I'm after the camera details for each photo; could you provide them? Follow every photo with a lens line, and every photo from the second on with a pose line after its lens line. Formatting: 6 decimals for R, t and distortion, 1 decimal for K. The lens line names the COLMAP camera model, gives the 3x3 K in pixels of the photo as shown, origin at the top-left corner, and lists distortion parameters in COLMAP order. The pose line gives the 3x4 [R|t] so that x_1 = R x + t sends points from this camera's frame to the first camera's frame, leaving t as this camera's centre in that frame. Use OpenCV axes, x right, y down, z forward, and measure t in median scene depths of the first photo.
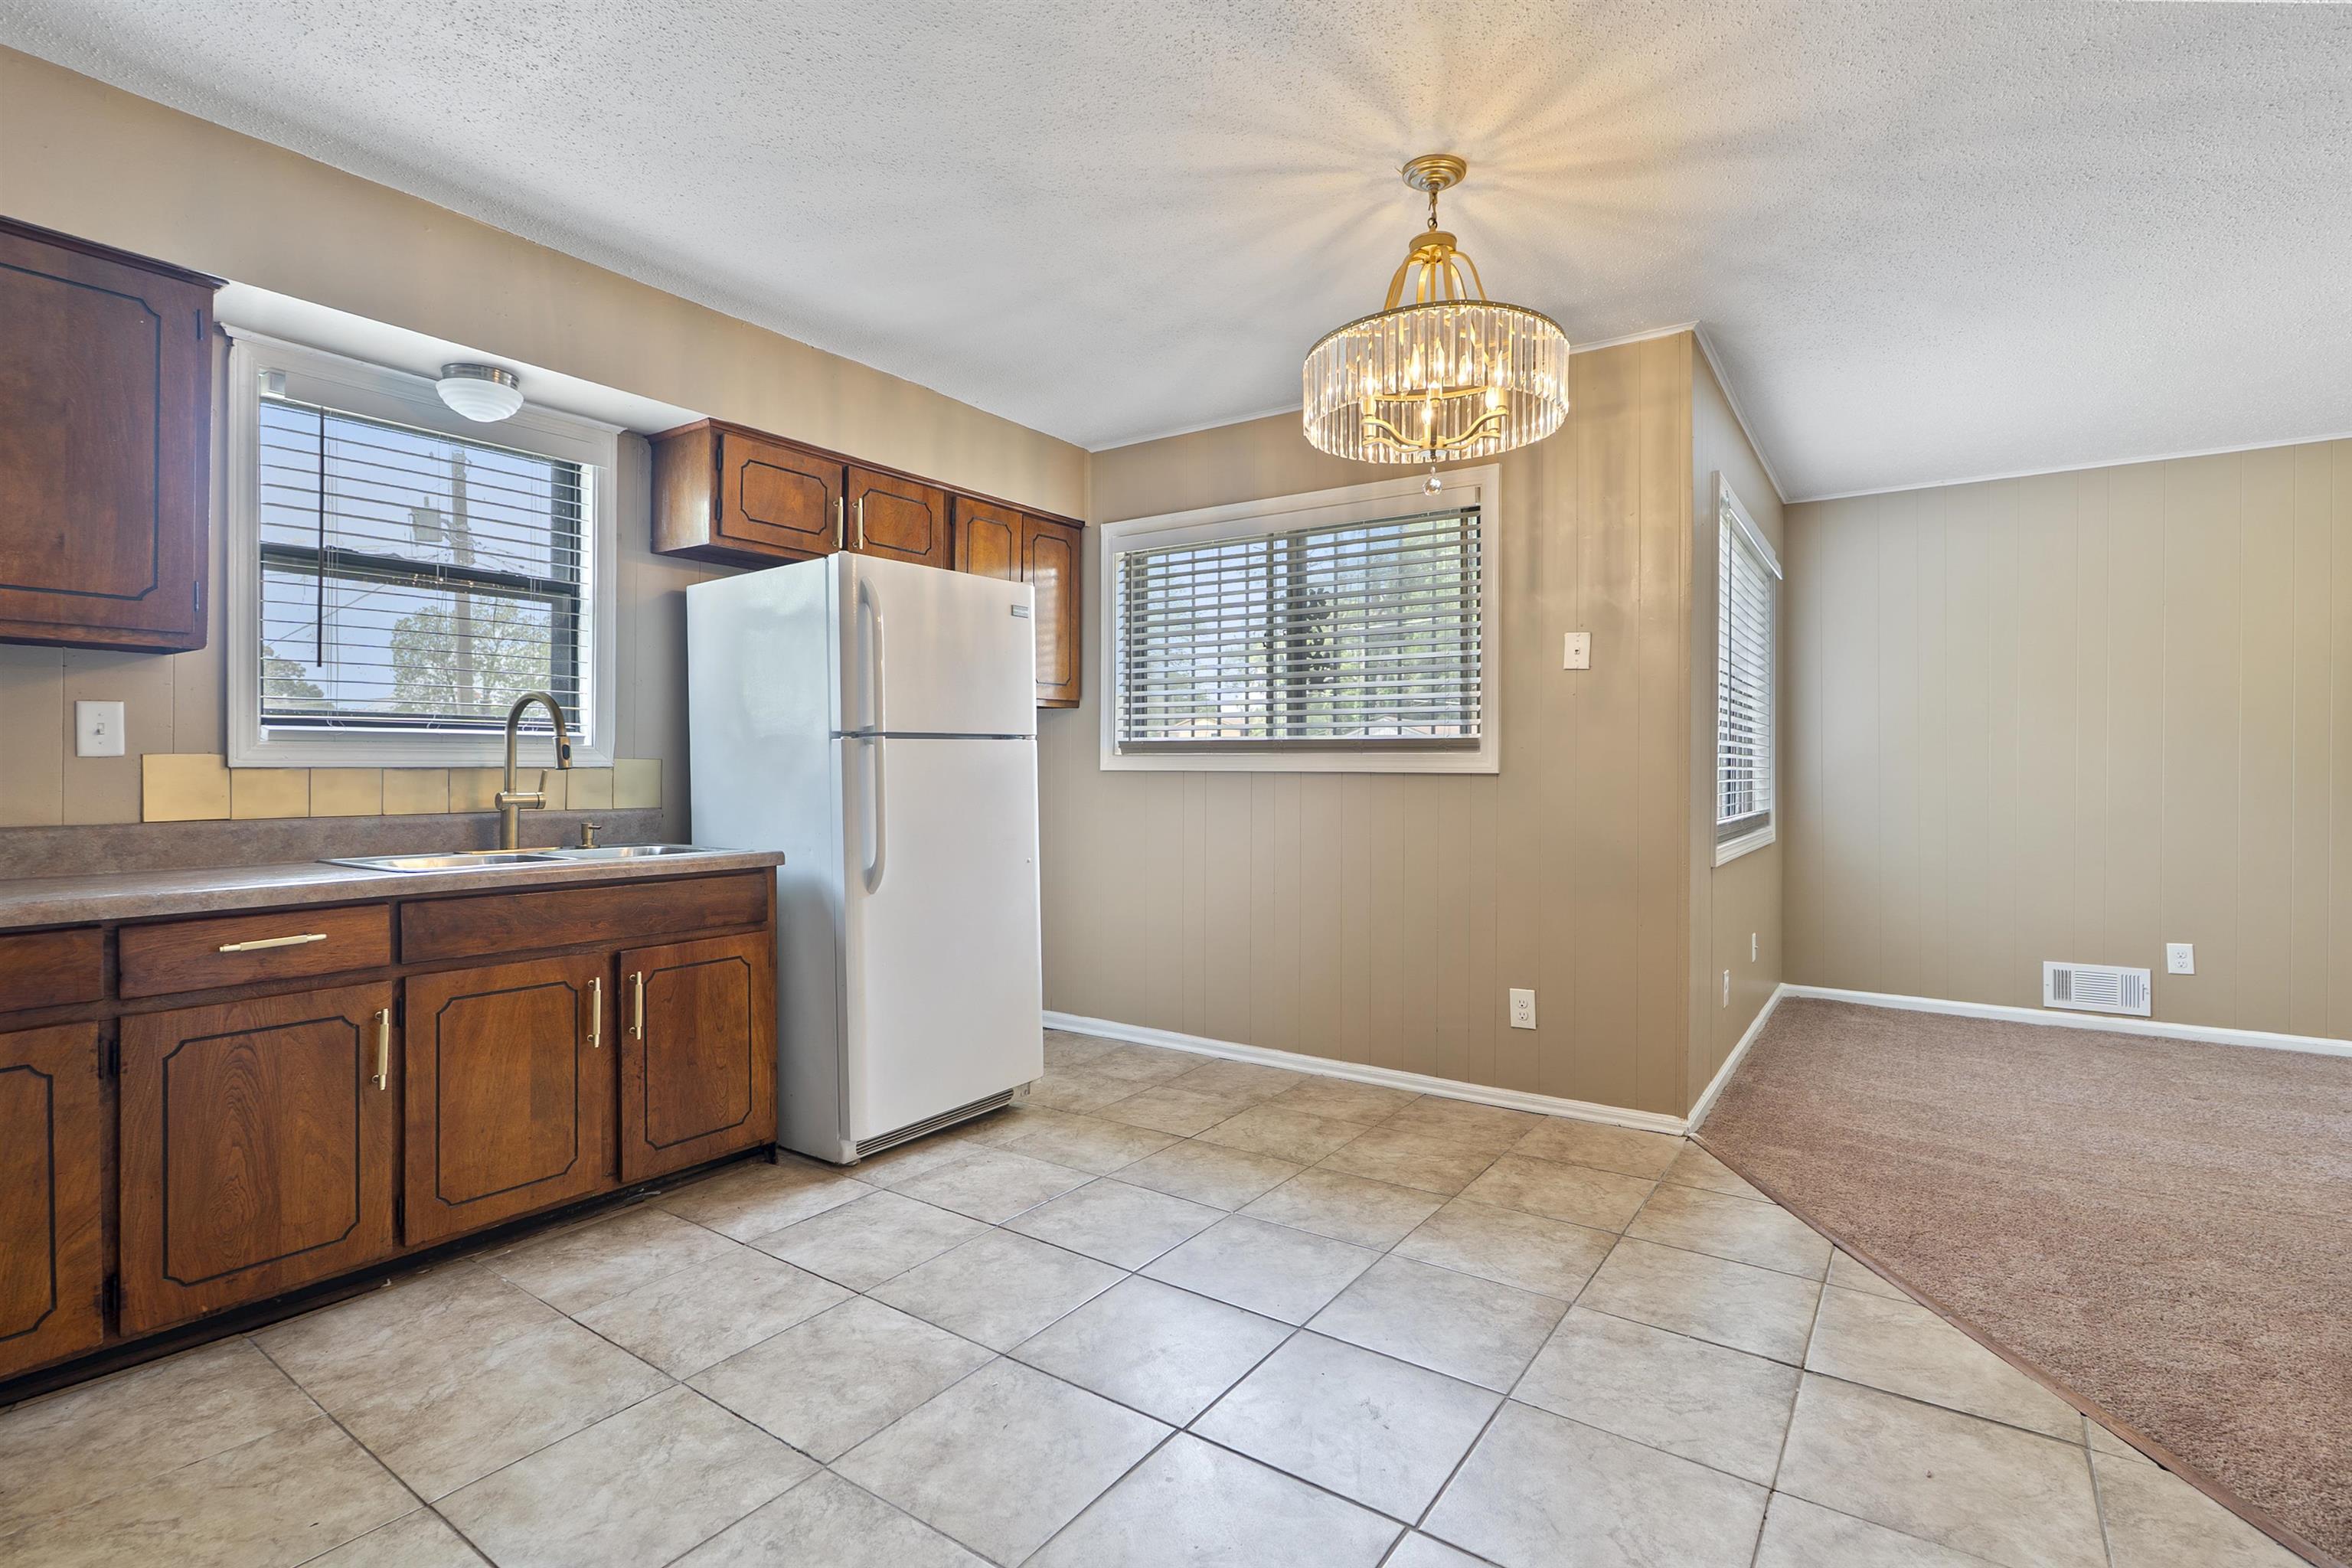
lens RADIAL K [[1112.9, 0, 1168.8], [0, 1112.9, 768.8], [0, 0, 1]] dist [-0.011227, -0.000992]
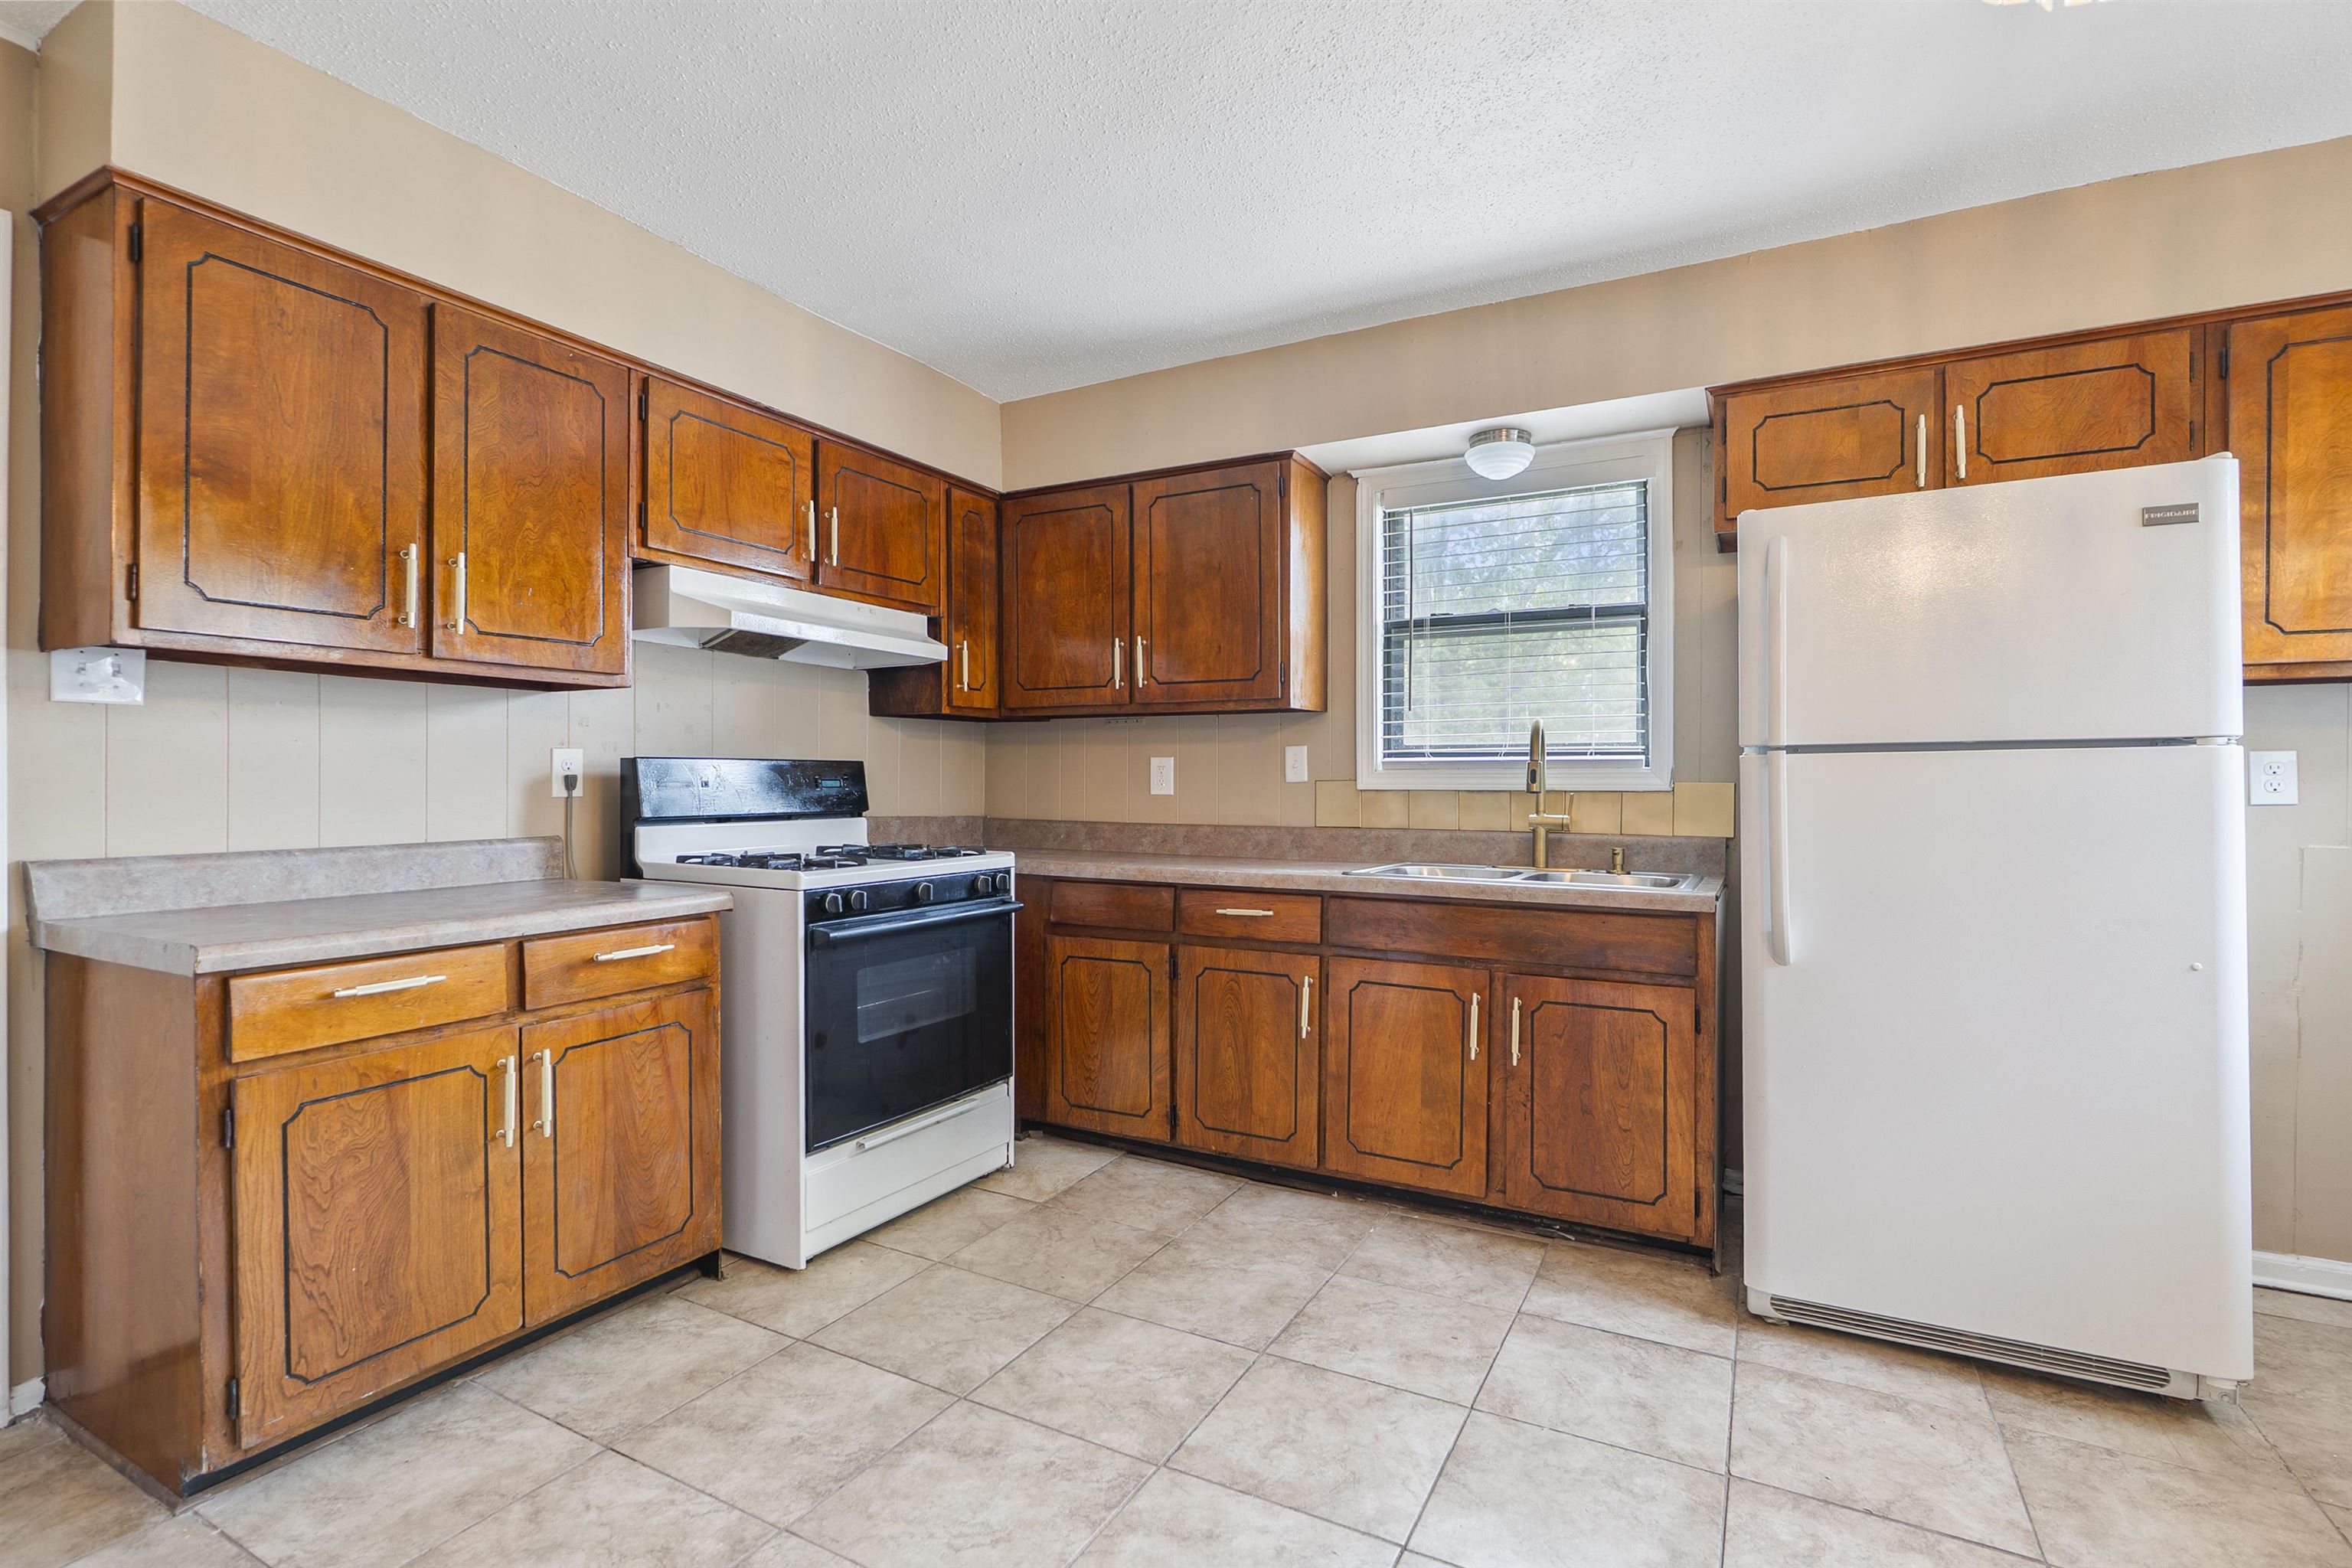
lens RADIAL K [[1112.9, 0, 1181.1], [0, 1112.9, 780.8], [0, 0, 1]] dist [-0.011227, -0.000992]
pose [[0.098248, -0.002930, -0.995158, 0.507562], [-0.003974, 0.999987, -0.003336, -0.006862], [0.995154, 0.004283, 0.098235, 0.634825]]
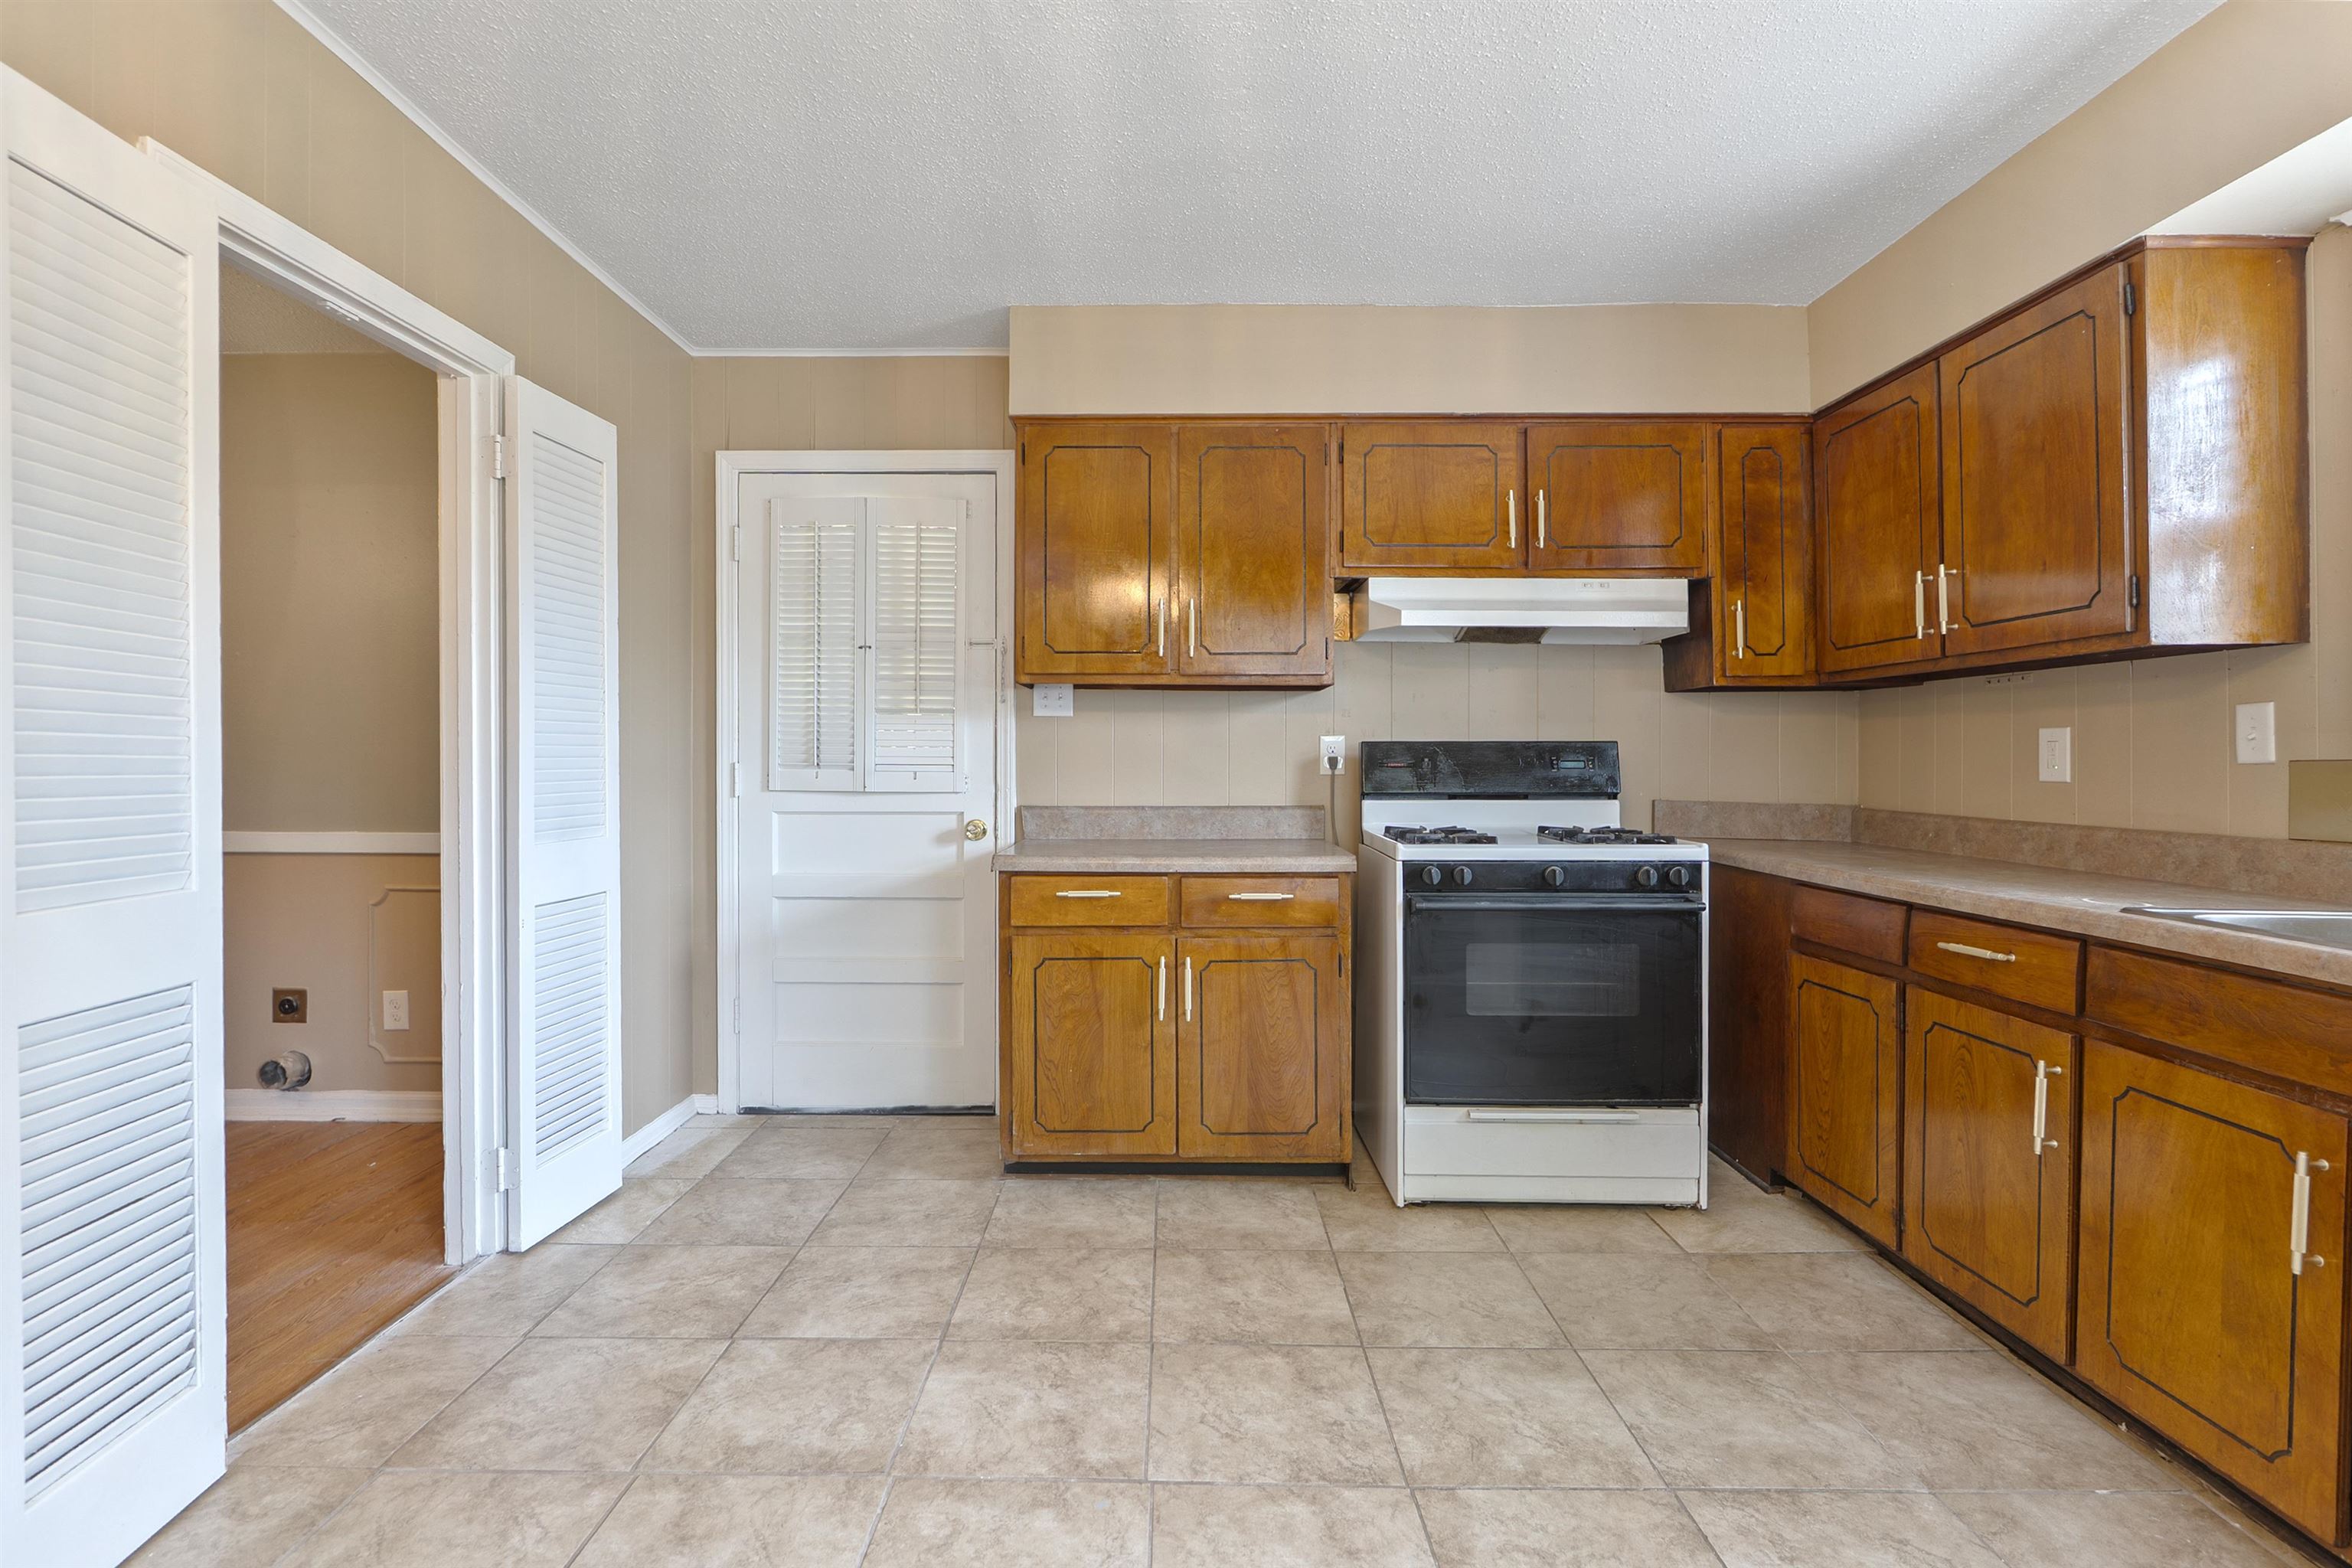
lens RADIAL K [[1112.9, 0, 1112.6], [0, 1112.9, 757.3], [0, 0, 1]] dist [-0.011227, -0.000992]
pose [[-0.851440, -0.006774, -0.524409, 0.299199], [-0.005851, 0.999977, -0.003418, -0.007278], [0.524420, 0.000158, -0.851460, 1.179413]]
